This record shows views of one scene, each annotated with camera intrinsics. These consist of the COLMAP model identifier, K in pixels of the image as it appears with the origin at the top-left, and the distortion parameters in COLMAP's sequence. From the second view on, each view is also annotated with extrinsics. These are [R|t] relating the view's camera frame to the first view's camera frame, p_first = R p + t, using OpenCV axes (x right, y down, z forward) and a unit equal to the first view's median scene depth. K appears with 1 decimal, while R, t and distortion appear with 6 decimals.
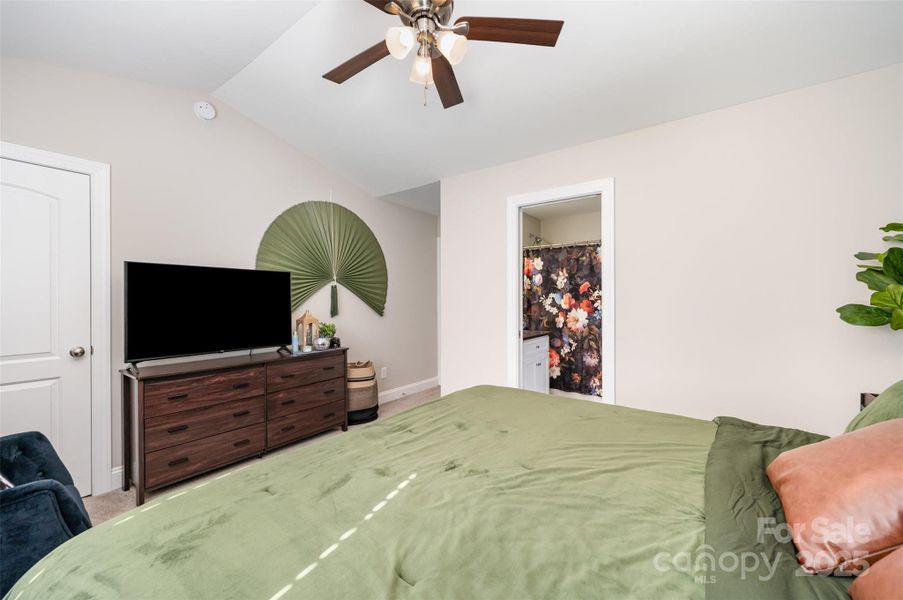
lens RADIAL K [[357.4, 0, 452.0], [0, 357.4, 300.0], [0, 0, 1]] dist [-0.001244, 0.000062]
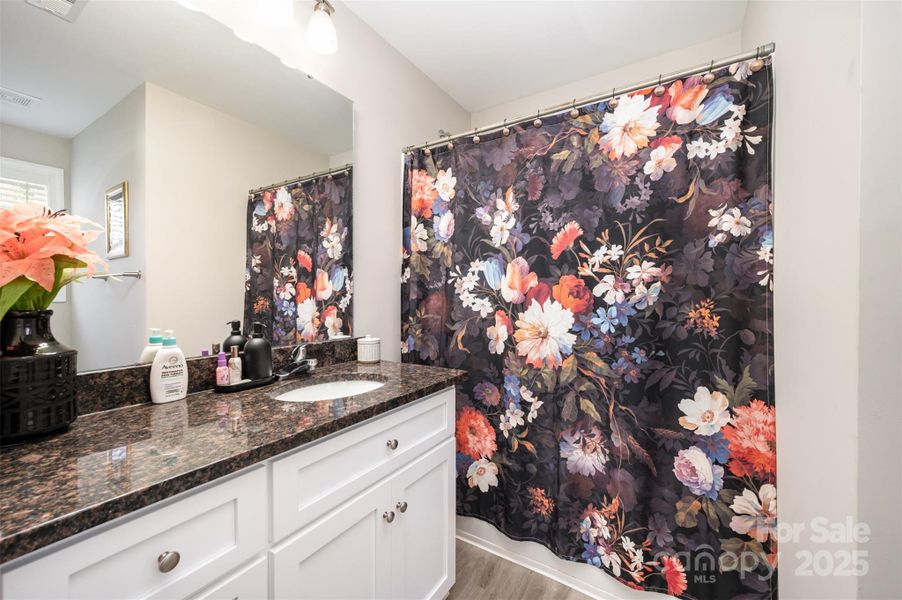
lens RADIAL K [[357.0, 0, 450.6], [0, 357.0, 299.7], [0, 0, 1]] dist [-0.001244, 0.000062]
pose [[0.997284, 0.000561, 0.073650, 0.228864], [-0.001416, 0.999932, 0.011548, 0.018099], [-0.073639, -0.011621, 0.997217, 0.645976]]
